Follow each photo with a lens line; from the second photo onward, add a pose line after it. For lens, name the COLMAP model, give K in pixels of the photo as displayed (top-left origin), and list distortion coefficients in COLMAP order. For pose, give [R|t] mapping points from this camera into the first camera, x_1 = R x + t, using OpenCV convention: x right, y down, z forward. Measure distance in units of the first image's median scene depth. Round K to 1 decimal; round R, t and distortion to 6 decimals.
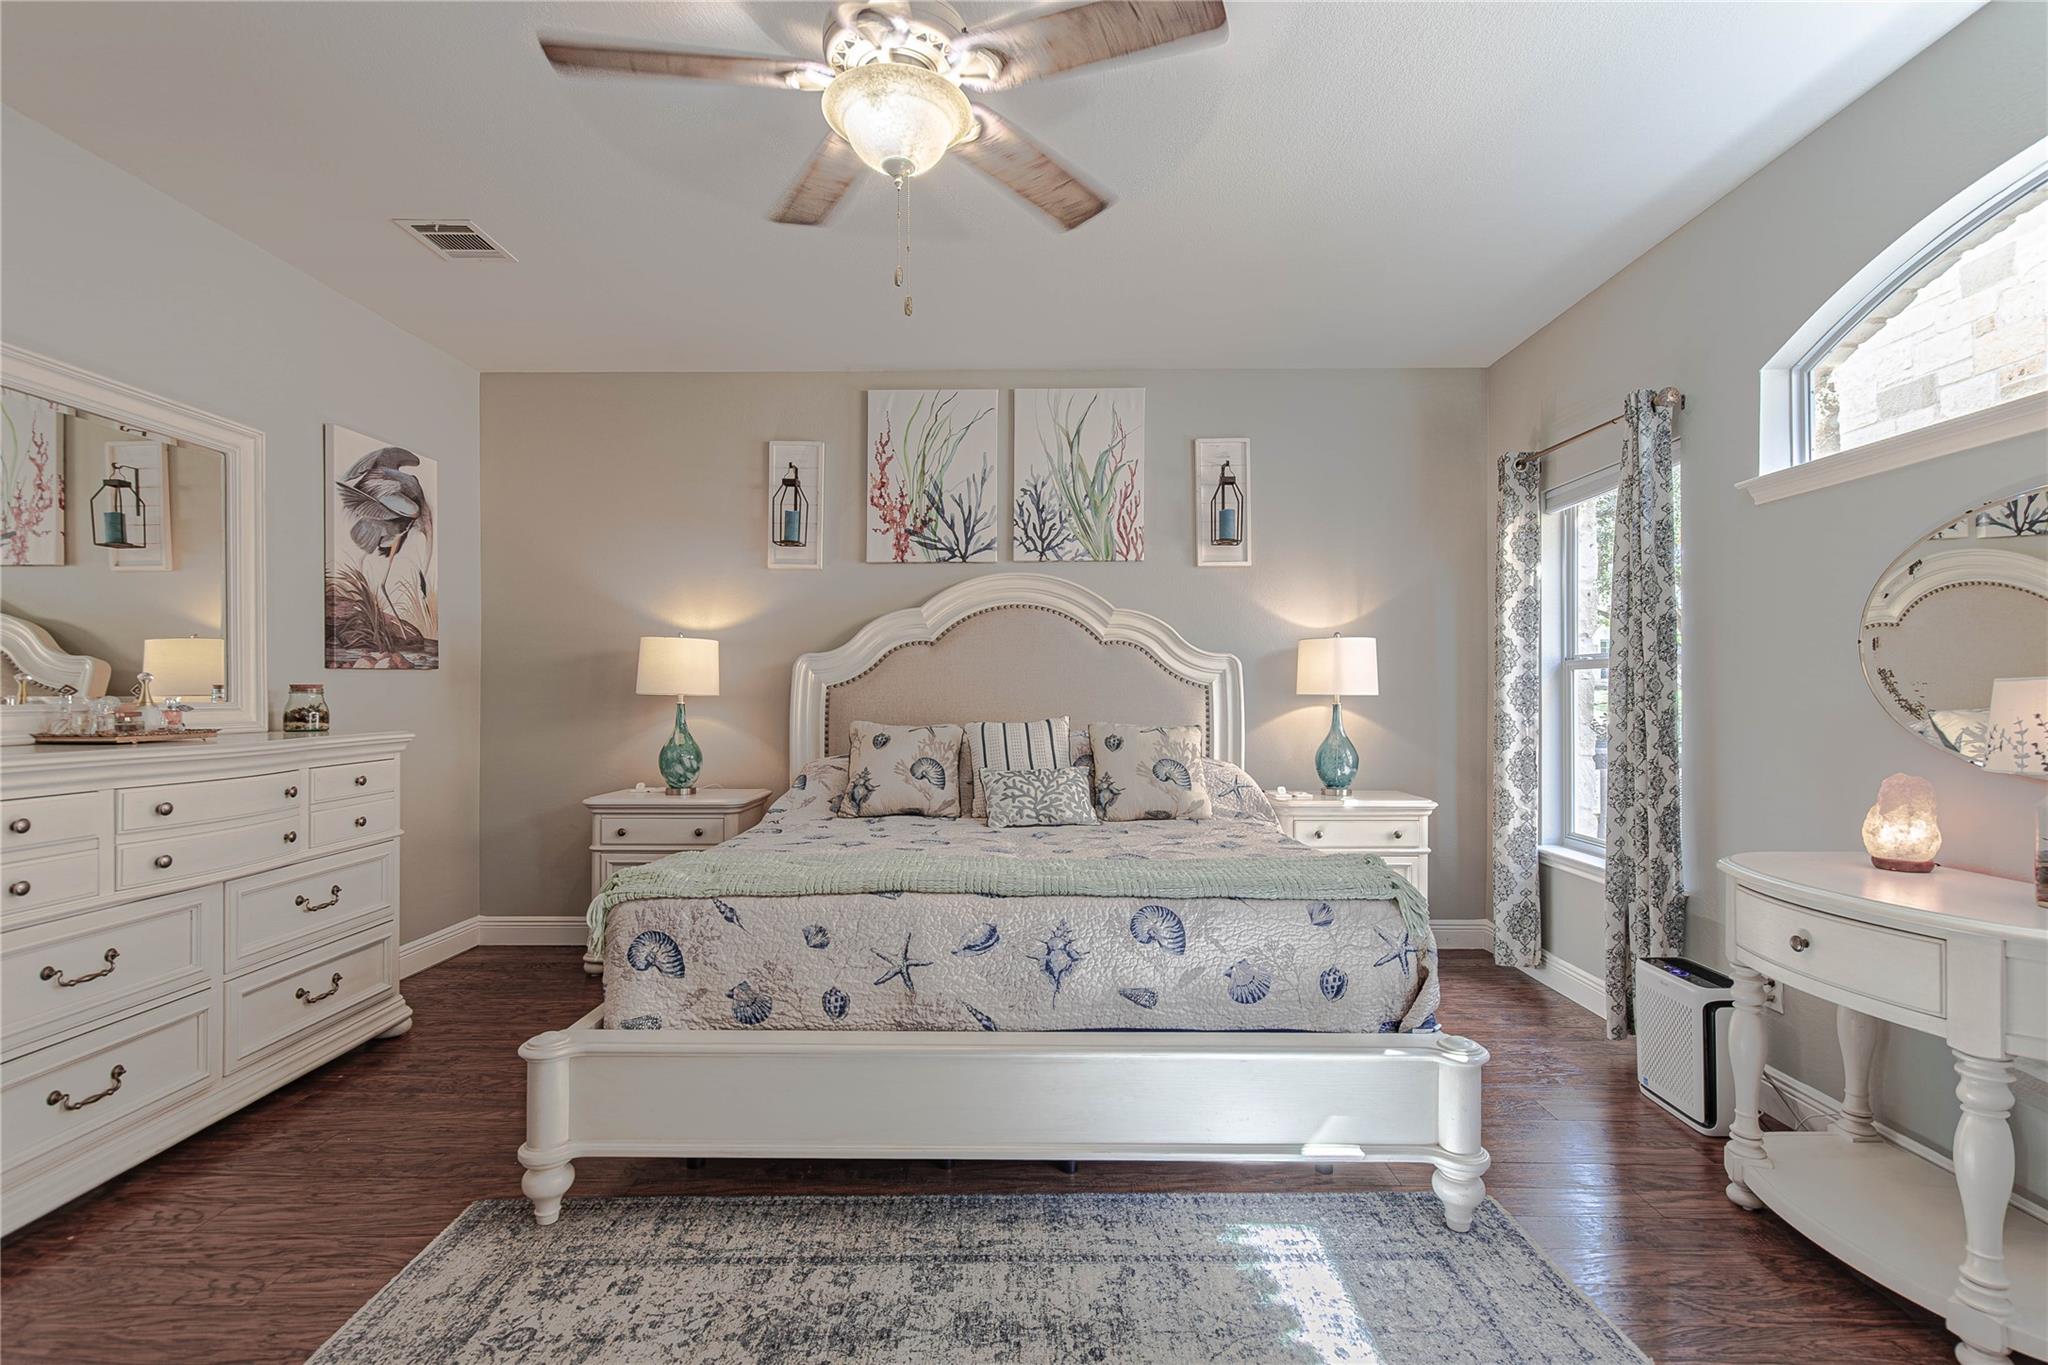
lens RADIAL K [[963.2, 0, 1022.8], [0, 963.2, 691.3], [0, 0, 1]] dist [0.004302, 0.001011]
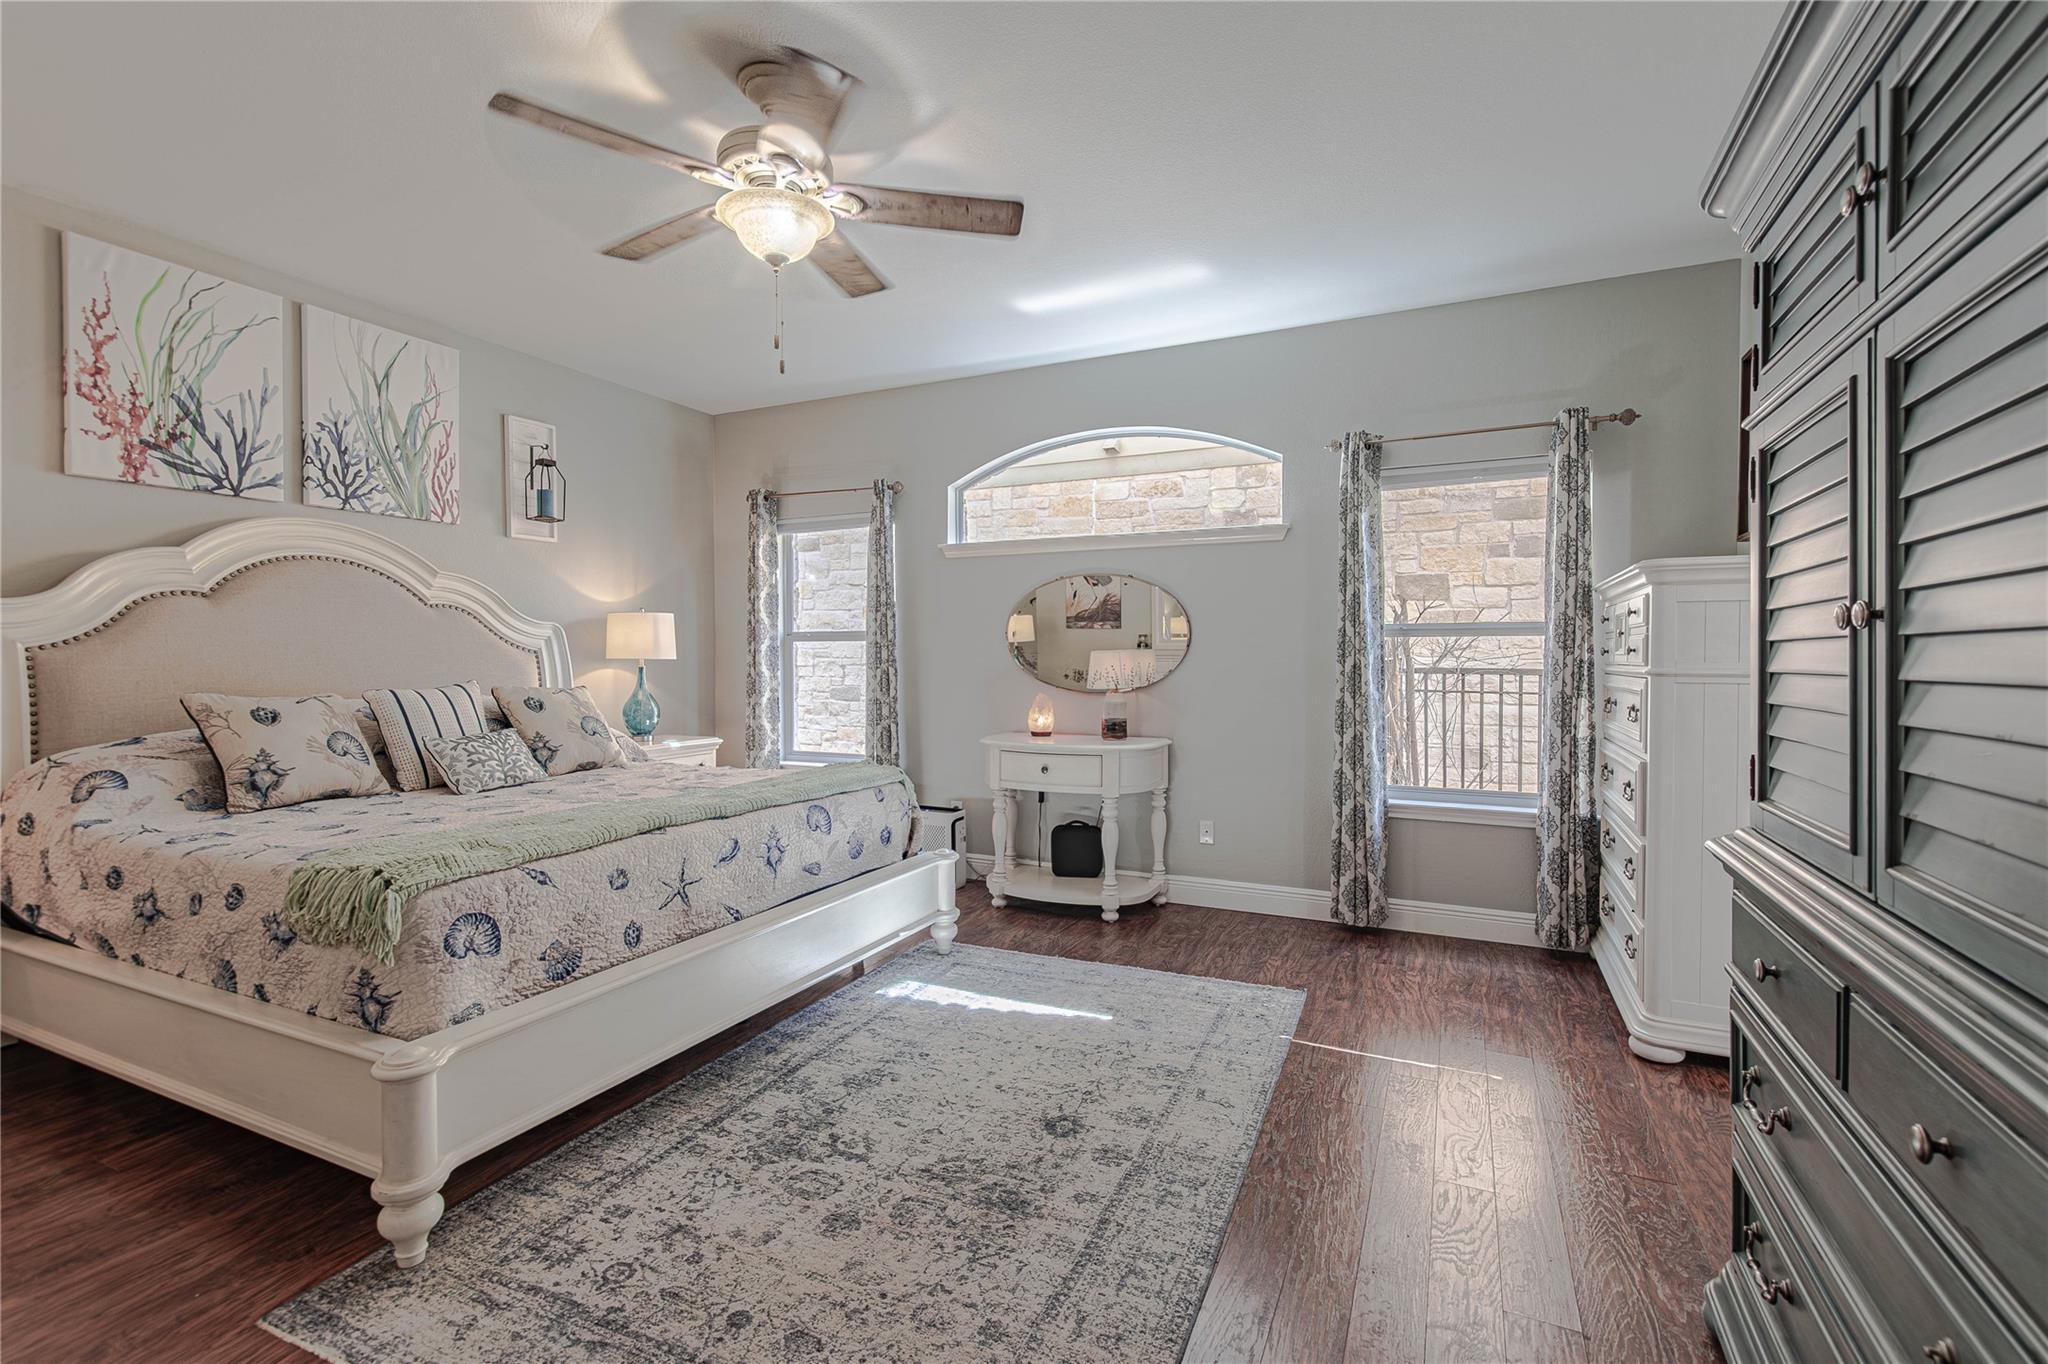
lens RADIAL K [[902.8, 0, 1032.6], [0, 902.8, 667.2], [0, 0, 1]] dist [0.008271, -0.002534]
pose [[0.412040, -0.010018, 0.911111, -0.586279], [-0.001417, 0.999931, 0.011635, -0.000005], [-0.911165, -0.006085, 0.411997, 0.089493]]
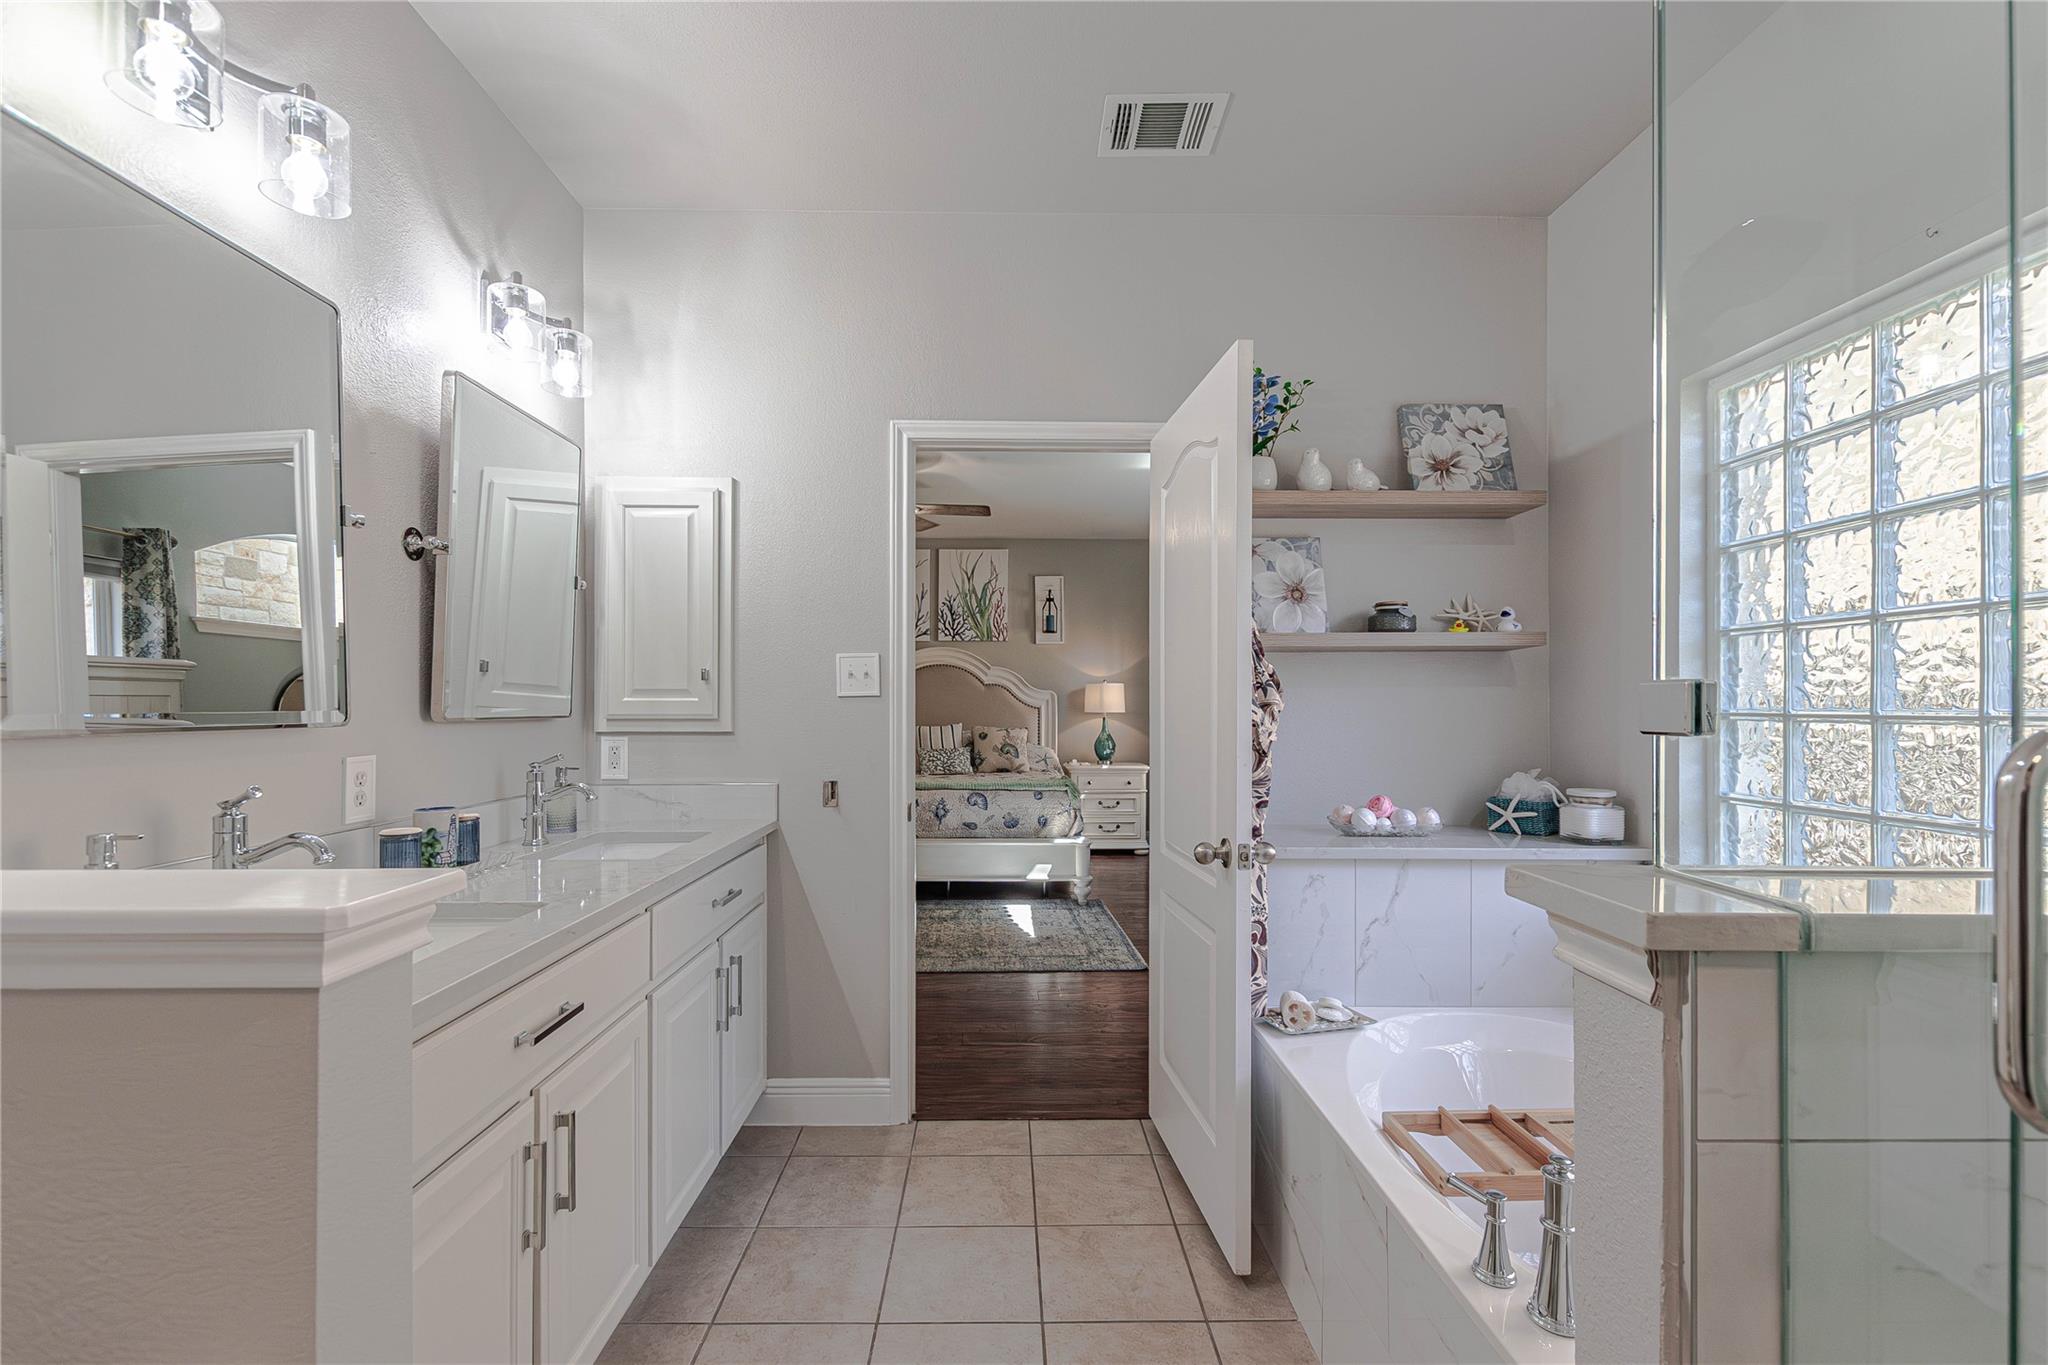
lens RADIAL K [[902.8, 0, 1002.9], [0, 902.8, 712.1], [0, 0, 1]] dist [0.008271, -0.002534]
pose [[0.999765, 0.000266, 0.021689, 0.094973], [-0.000464, 0.999958, 0.009128, -0.015154], [-0.021685, -0.009136, 0.999723, -0.928411]]
